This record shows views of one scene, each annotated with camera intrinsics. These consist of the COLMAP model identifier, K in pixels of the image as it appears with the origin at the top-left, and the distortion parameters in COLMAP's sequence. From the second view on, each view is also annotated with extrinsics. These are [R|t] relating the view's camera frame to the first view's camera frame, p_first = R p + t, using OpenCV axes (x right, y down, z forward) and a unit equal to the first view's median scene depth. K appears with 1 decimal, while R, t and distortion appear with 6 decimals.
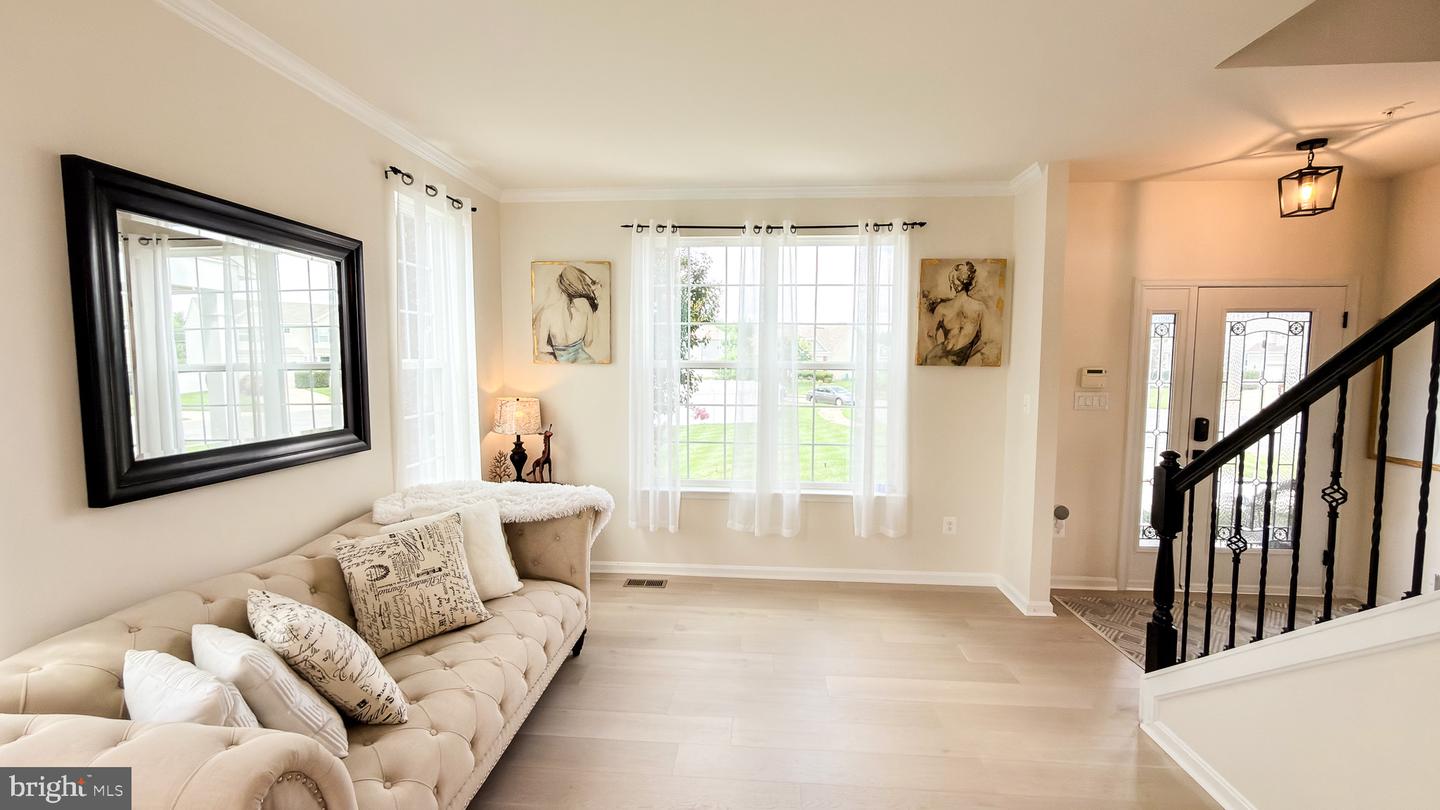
lens RADIAL K [[579.8, 0, 720.0], [0, 579.8, 405.0], [0, 0, 1]] dist [0.001517, 0.000240]
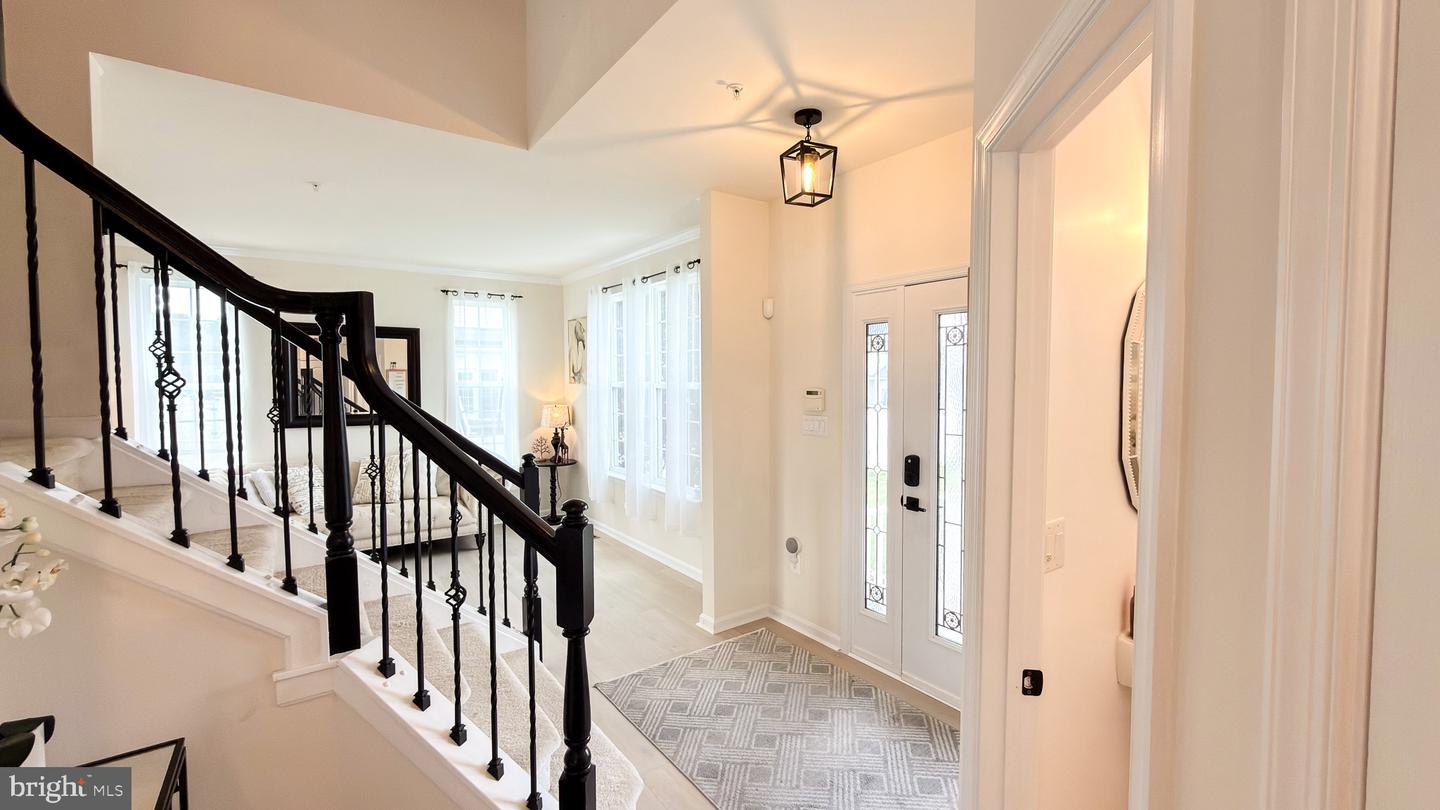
lens RADIAL K [[579.8, 0, 720.0], [0, 579.8, 405.0], [0, 0, 1]] dist [0.001517, 0.000240]
pose [[0.649591, 0.027295, -0.759794, 1.240867], [-0.053094, 0.998544, -0.009521, -0.023034], [0.758428, 0.046525, 0.650095, 0.311320]]
